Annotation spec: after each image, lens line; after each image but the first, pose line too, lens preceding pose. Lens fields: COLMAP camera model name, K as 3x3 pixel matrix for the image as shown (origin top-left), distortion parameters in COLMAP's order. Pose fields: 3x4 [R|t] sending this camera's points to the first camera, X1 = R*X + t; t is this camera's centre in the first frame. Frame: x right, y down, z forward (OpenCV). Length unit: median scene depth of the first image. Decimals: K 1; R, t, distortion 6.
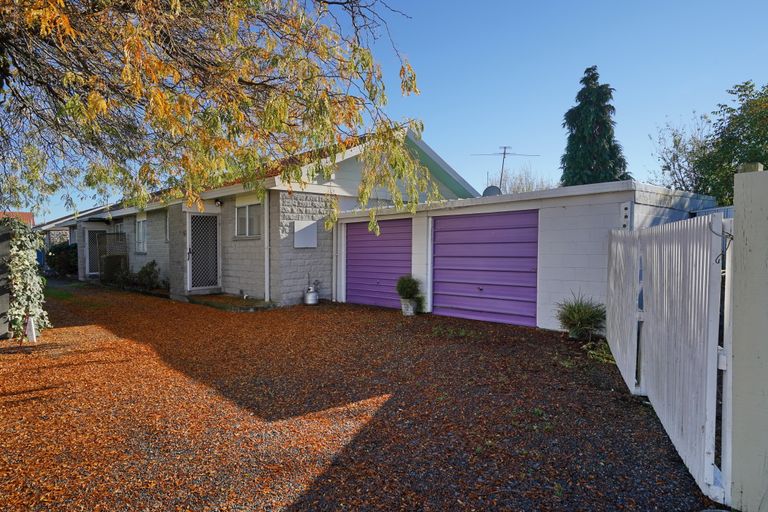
lens RADIAL K [[510.2, 0, 382.3], [0, 510.2, 232.0], [0, 0, 1]] dist [0.001342, 0.000430]
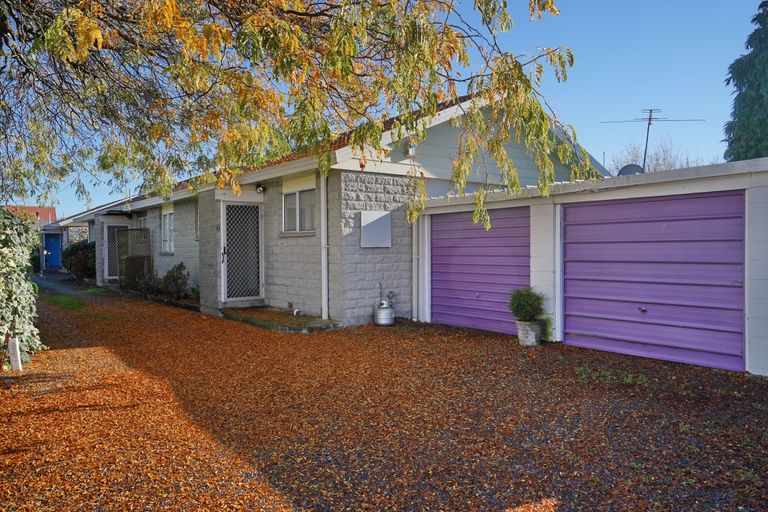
lens RADIAL K [[541.8, 0, 384.0], [0, 541.8, 256.0], [0, 0, 1]] dist [-0.006031, -0.001652]
pose [[0.996278, 0.009386, -0.085691, -0.075281], [-0.006078, 0.999229, 0.038789, 0.013282], [0.085989, -0.038123, 0.995566, 0.231789]]
